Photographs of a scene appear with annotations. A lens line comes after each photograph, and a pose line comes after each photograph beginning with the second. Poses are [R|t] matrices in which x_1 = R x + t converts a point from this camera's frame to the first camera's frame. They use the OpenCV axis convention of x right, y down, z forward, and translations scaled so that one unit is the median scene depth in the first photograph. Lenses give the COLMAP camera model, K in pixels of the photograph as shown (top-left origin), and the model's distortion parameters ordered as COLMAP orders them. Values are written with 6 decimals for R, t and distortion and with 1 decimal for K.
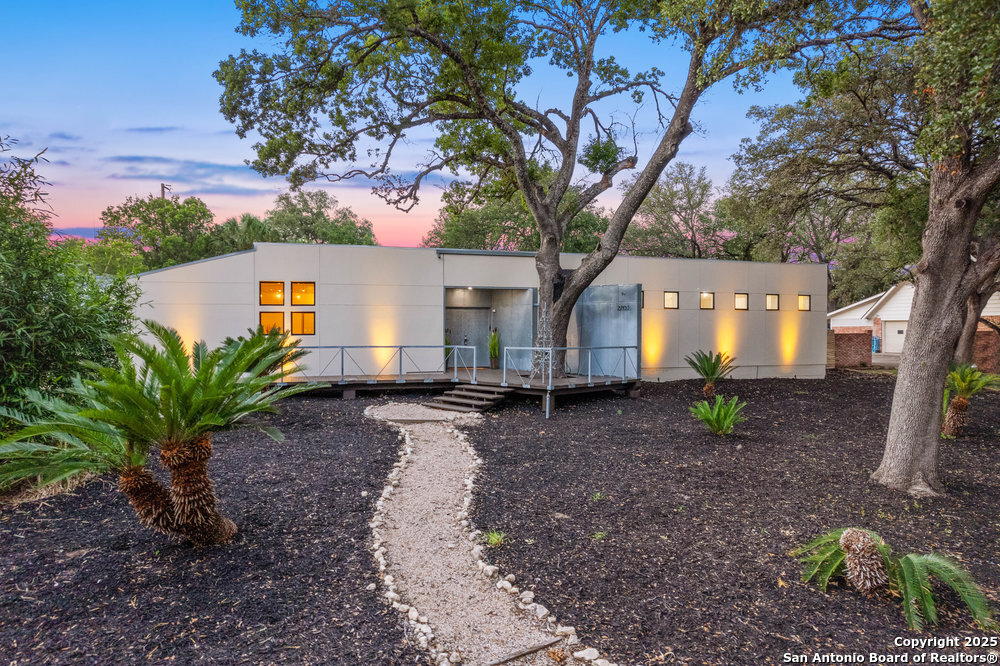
lens RADIAL K [[639.6, 0, 507.5], [0, 639.6, 346.8], [0, 0, 1]] dist [-0.055733, 0.040450]
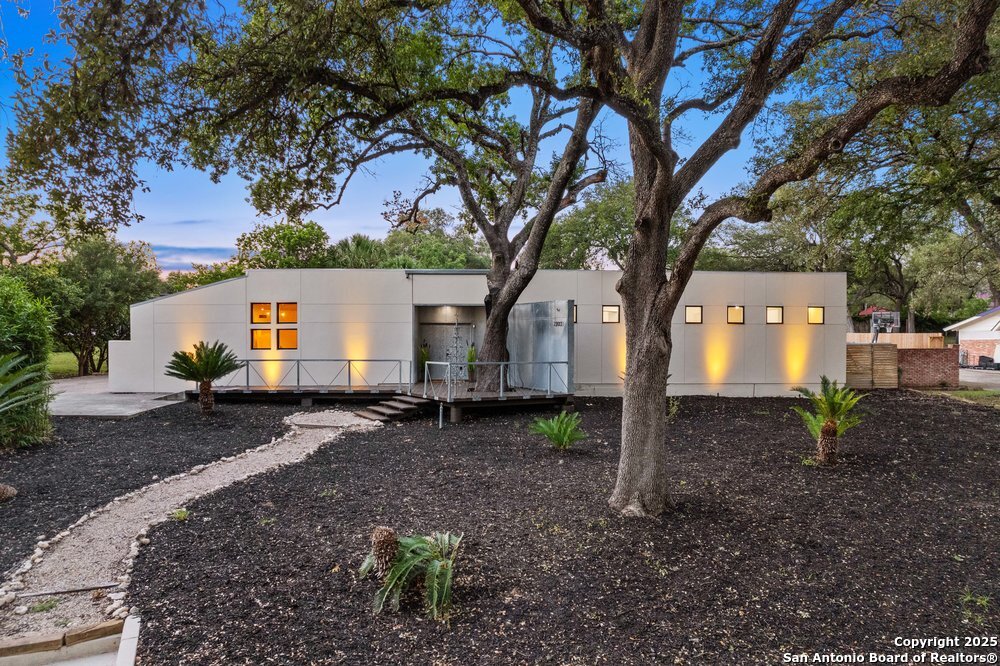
lens RADIAL K [[639.6, 0, 486.0], [0, 639.6, 367.9], [0, 0, 1]] dist [-0.055733, 0.040450]
pose [[0.964806, 0.012205, -0.262679, 0.352305], [-0.007965, 0.999820, 0.017200, -0.006580], [0.262842, -0.014503, 0.964730, -0.017237]]
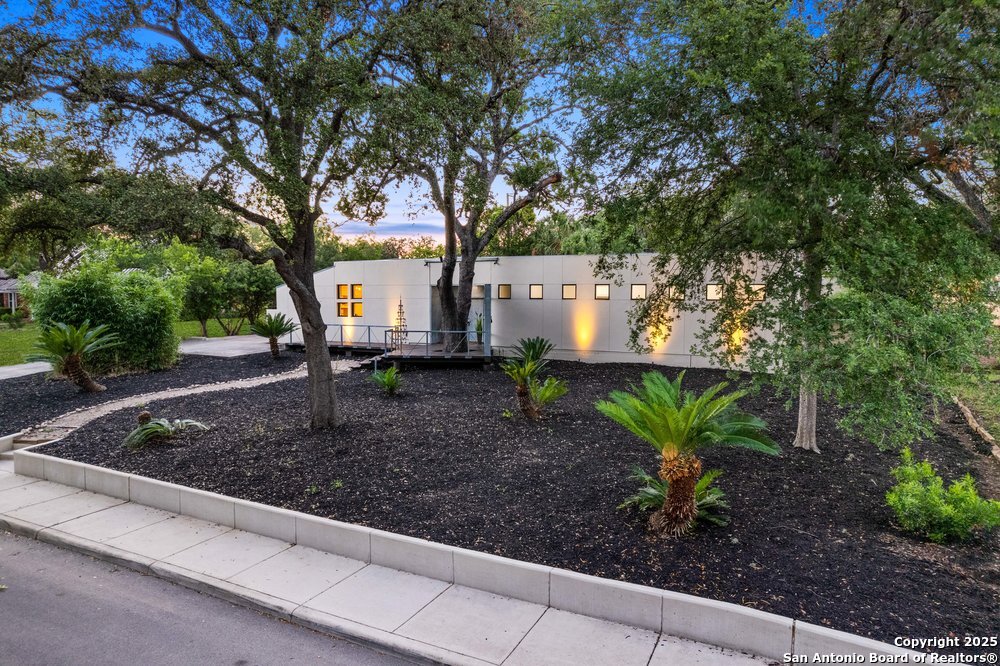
lens RADIAL K [[639.6, 0, 504.8], [0, 639.6, 324.0], [0, 0, 1]] dist [-0.055733, 0.040450]
pose [[0.723725, 0.032383, -0.689329, 1.140244], [-0.022737, 0.999475, 0.023082, -0.047508], [0.689714, -0.001031, 0.724081, 0.071958]]
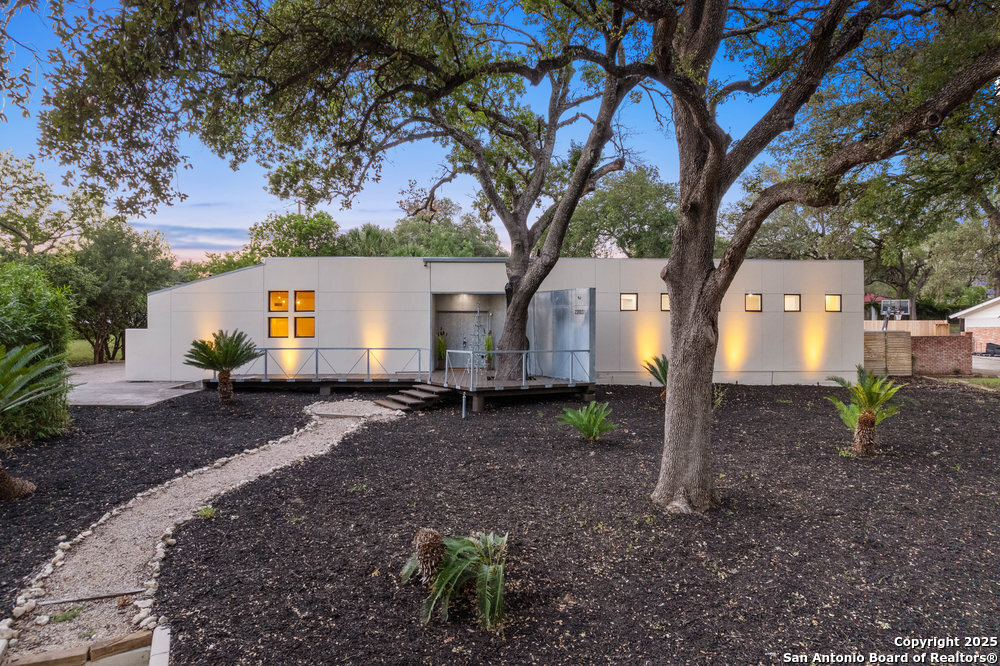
lens RADIAL K [[639.6, 0, 500.4], [0, 639.6, 345.0], [0, 0, 1]] dist [-0.055733, 0.040450]
pose [[0.964514, 0.006780, -0.263945, 0.329019], [-0.007011, 0.999975, 0.000066, -0.008024], [0.263939, 0.001787, 0.964538, -0.002952]]
